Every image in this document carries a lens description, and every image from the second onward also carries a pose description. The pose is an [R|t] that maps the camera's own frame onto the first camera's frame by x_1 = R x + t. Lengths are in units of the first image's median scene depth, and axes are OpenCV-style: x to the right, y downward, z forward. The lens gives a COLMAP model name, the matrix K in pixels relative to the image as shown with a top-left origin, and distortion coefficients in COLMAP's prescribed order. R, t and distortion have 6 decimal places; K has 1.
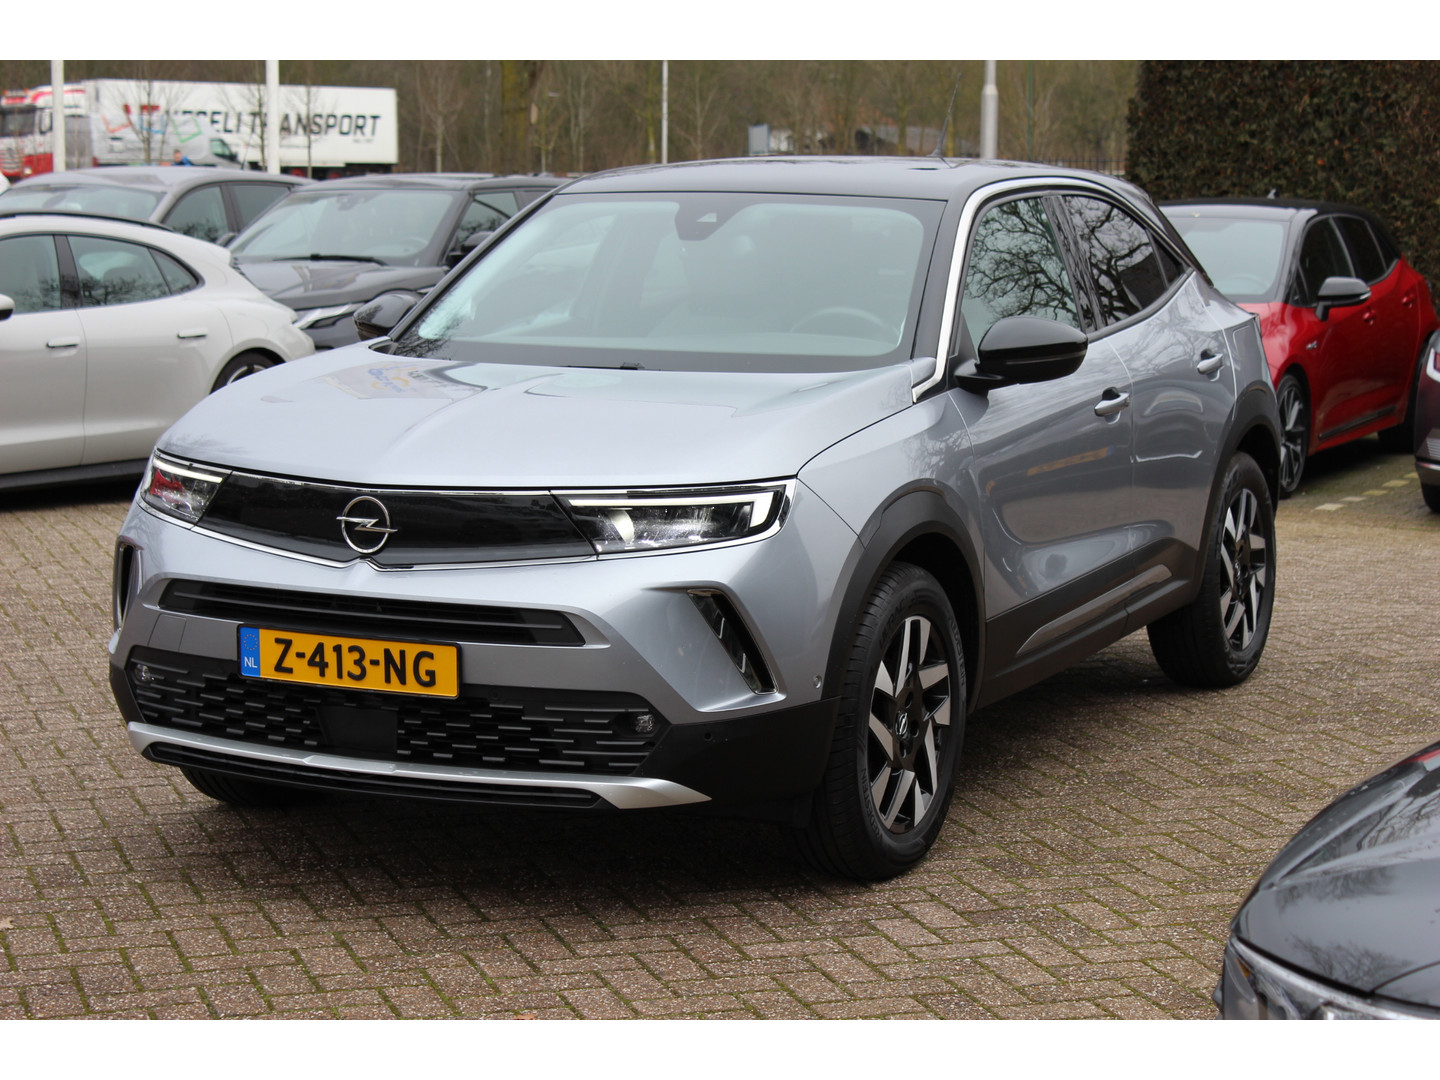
lens RADIAL K [[3042.1, 0, 720.0], [0, 3042.1, 540.0], [0, 0, 1]] dist [0.008645, 0.110202]
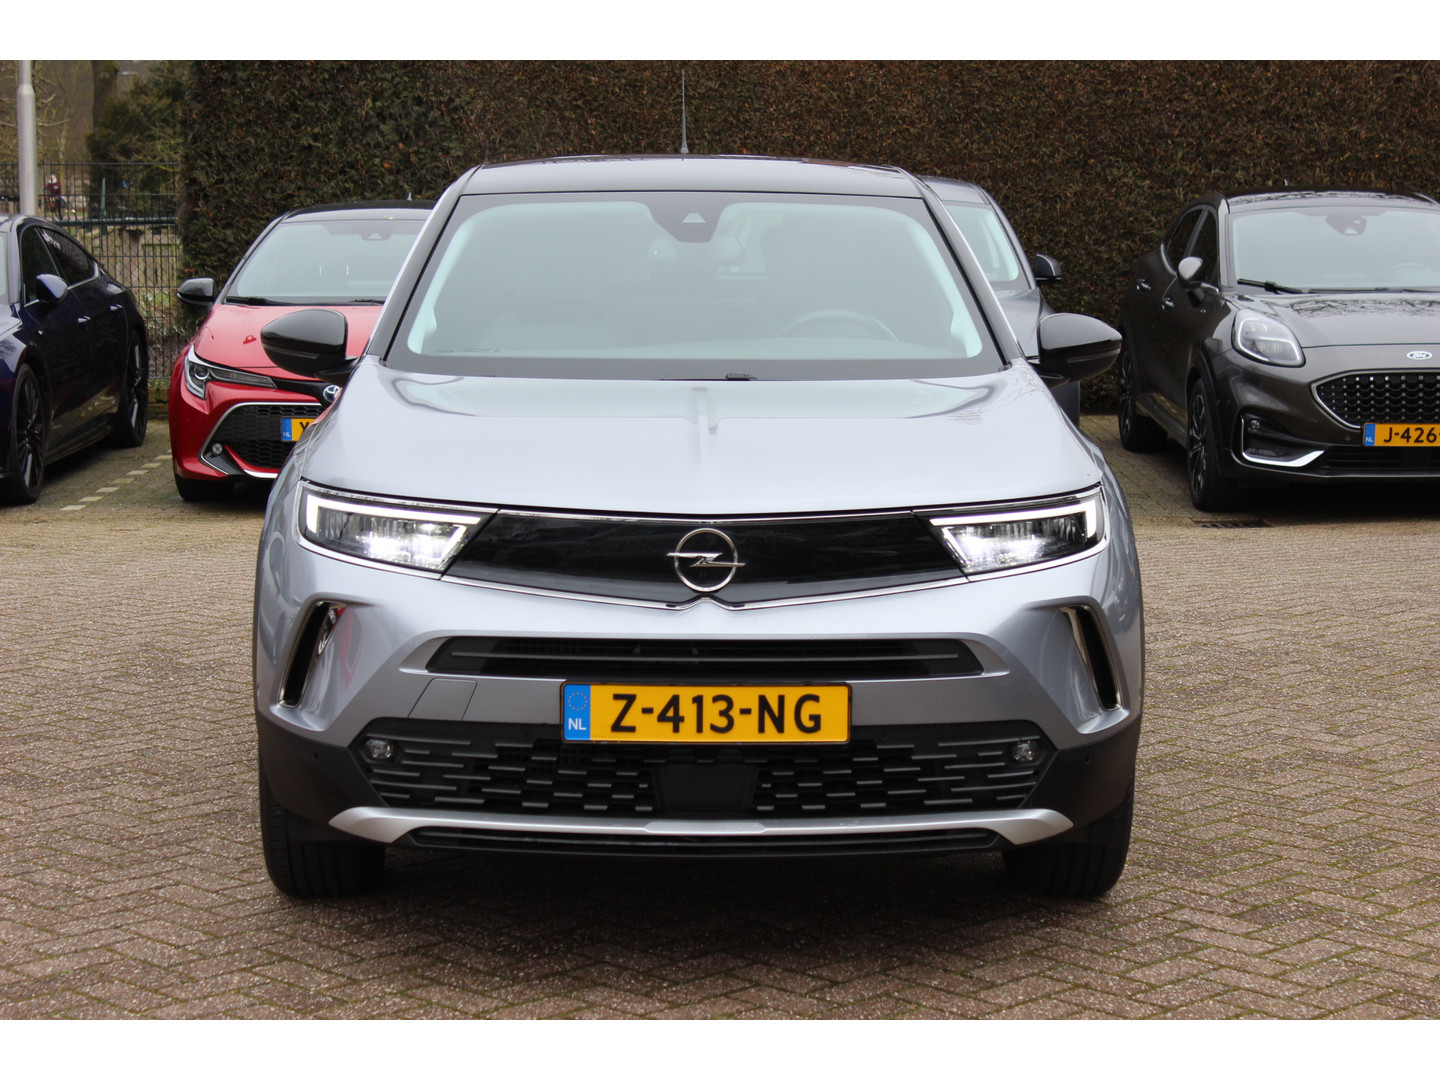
lens RADIAL K [[3042.1, 0, 720.0], [0, 3042.1, 540.0], [0, 0, 1]] dist [0.008645, 0.110202]
pose [[0.890242, -0.057481, 0.451846, -0.165990], [0.058597, 0.998215, 0.011537, -0.006714], [-0.451703, 0.016206, 0.892021, 0.063112]]
